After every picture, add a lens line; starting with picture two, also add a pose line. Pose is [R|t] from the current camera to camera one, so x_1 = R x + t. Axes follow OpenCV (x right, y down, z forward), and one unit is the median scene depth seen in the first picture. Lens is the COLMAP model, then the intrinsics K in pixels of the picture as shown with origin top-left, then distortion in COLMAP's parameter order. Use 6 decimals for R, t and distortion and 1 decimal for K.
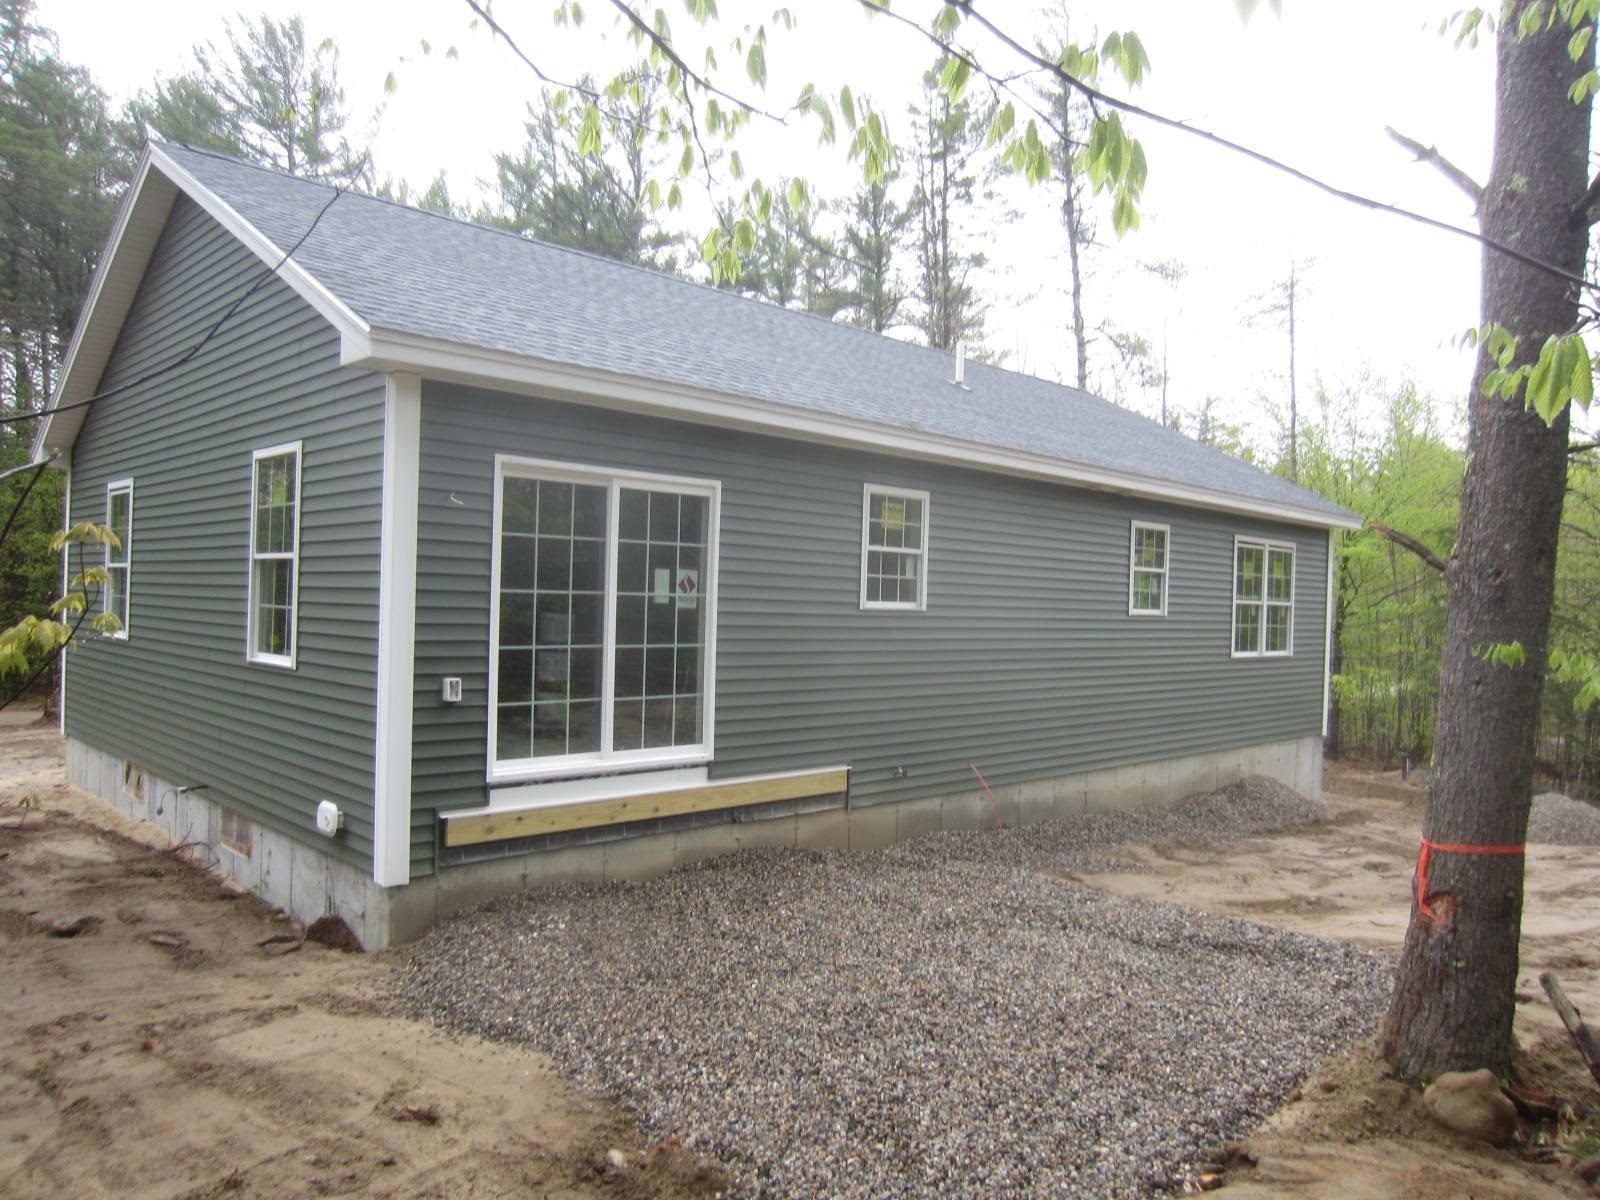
lens RADIAL K [[1128.3, 0, 800.0], [0, 1128.3, 600.0], [0, 0, 1]] dist [-0.009358, -0.004476]
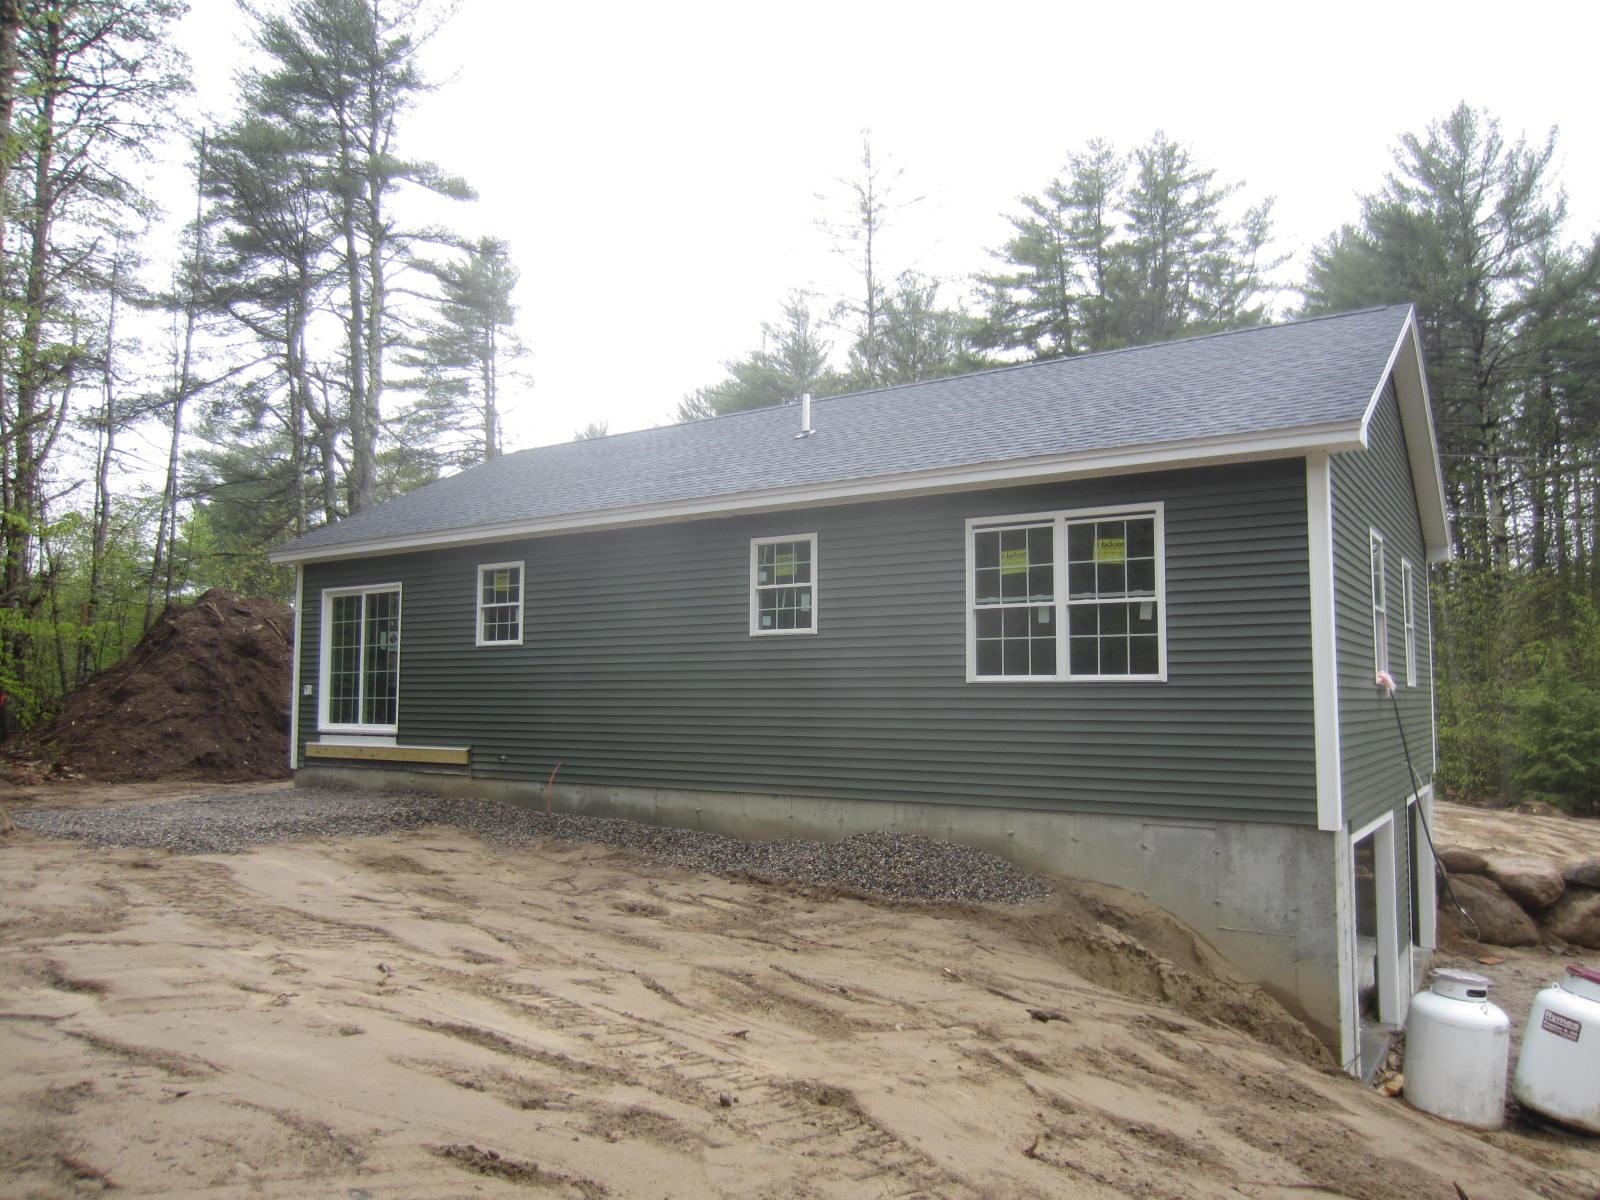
lens RADIAL K [[1128.3, 0, 800.0], [0, 1128.3, 600.0], [0, 0, 1]] dist [-0.009358, -0.004476]
pose [[0.212683, -0.116042, -0.970206, 1.822618], [0.003532, 0.993008, -0.117995, 0.141979], [0.977115, 0.021669, 0.211606, 1.221677]]
